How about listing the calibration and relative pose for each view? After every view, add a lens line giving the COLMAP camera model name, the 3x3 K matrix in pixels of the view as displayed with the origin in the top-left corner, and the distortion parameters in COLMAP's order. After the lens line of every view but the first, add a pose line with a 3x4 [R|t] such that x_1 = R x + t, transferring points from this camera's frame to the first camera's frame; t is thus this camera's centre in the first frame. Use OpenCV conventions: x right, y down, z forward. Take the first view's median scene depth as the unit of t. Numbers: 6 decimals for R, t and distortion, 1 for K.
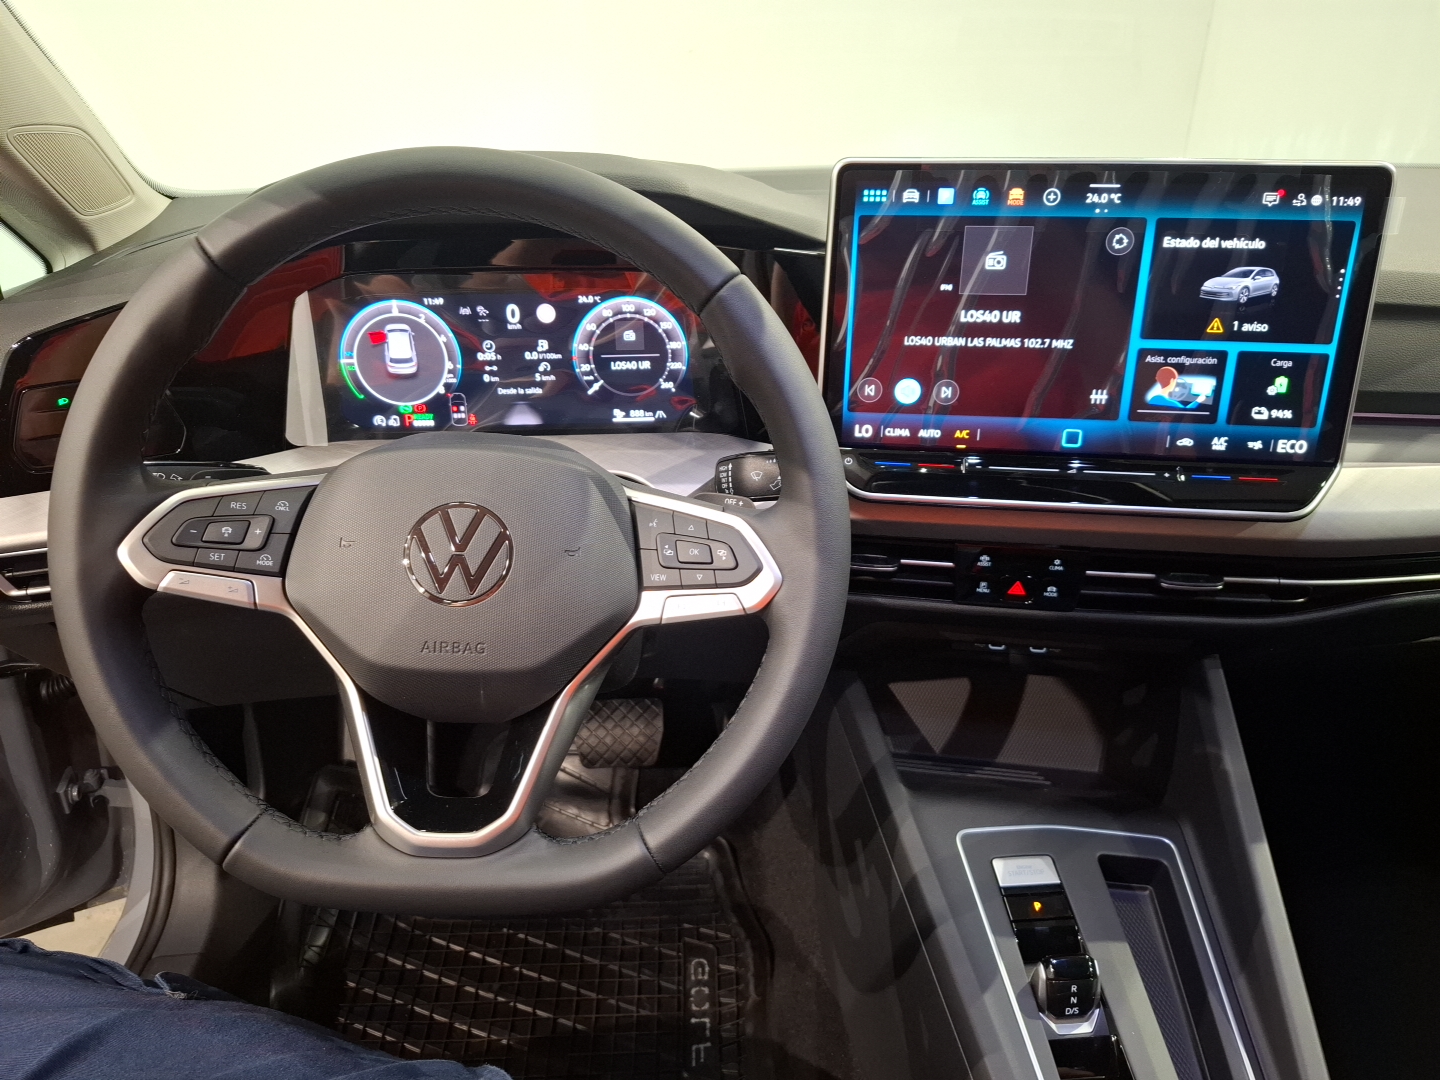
lens RADIAL K [[1055.8, 0, 720.0], [0, 1055.8, 540.0], [0, 0, 1]] dist [0.133292, -0.258849]
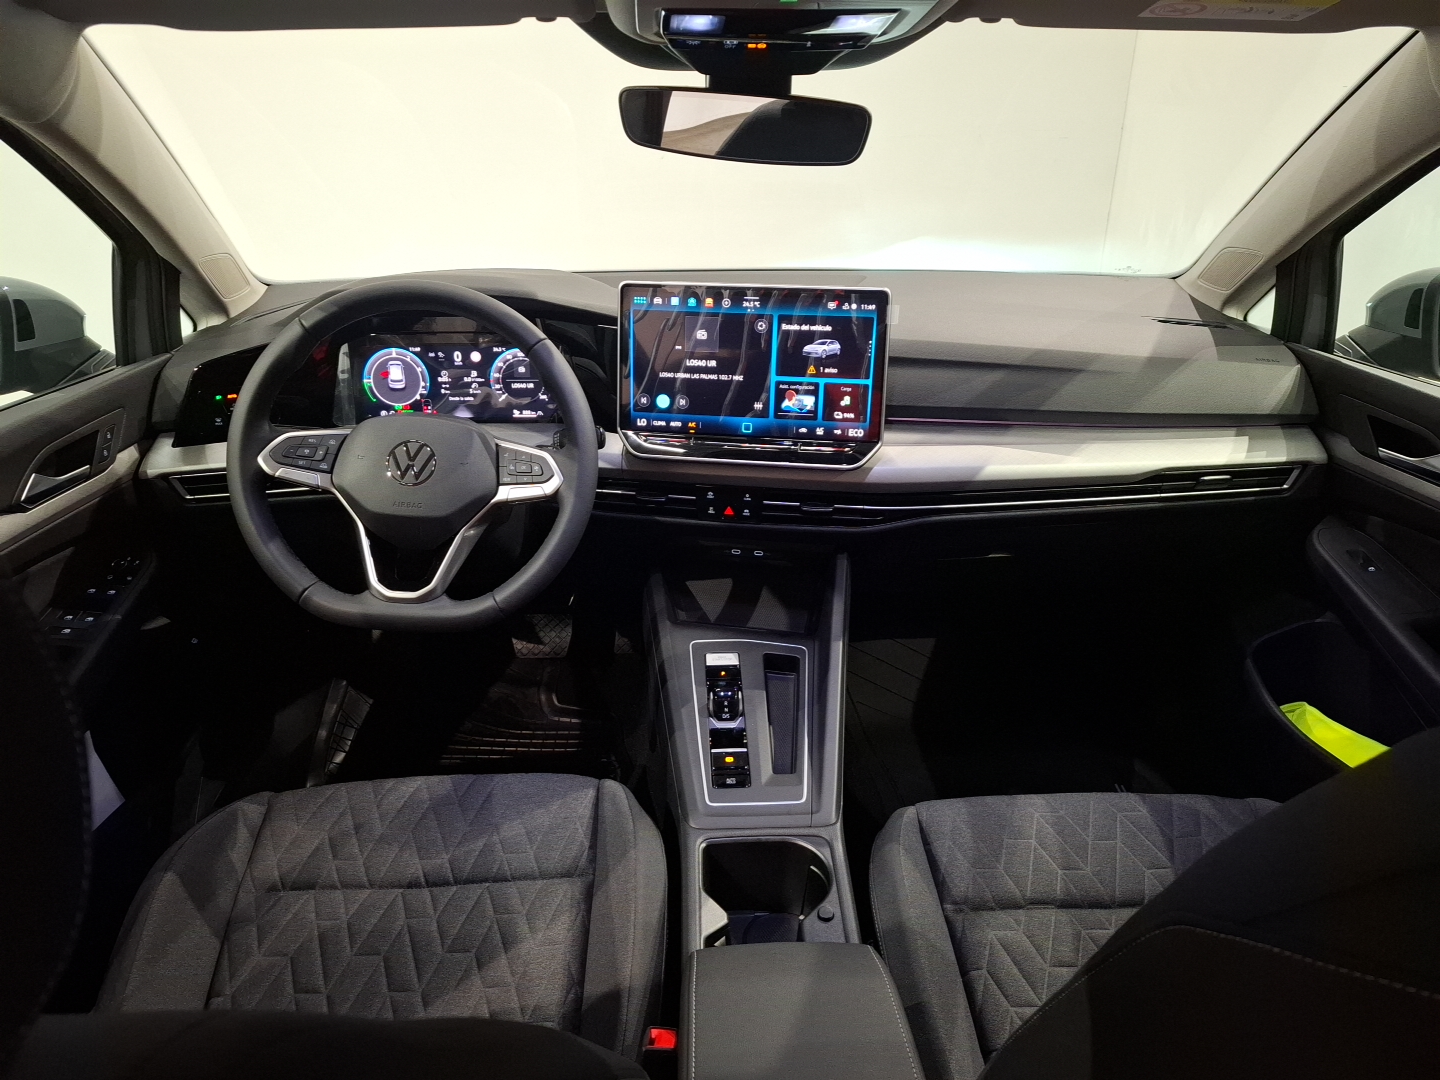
lens RADIAL K [[1055.8, 0, 720.0], [0, 1055.8, 540.0], [0, 0, 1]] dist [0.133292, -0.258849]
pose [[0.999457, 0.019594, -0.026485, 0.344203], [-0.020845, 0.998638, -0.047837, 0.200798], [0.025512, 0.048363, 0.998504, -0.892305]]
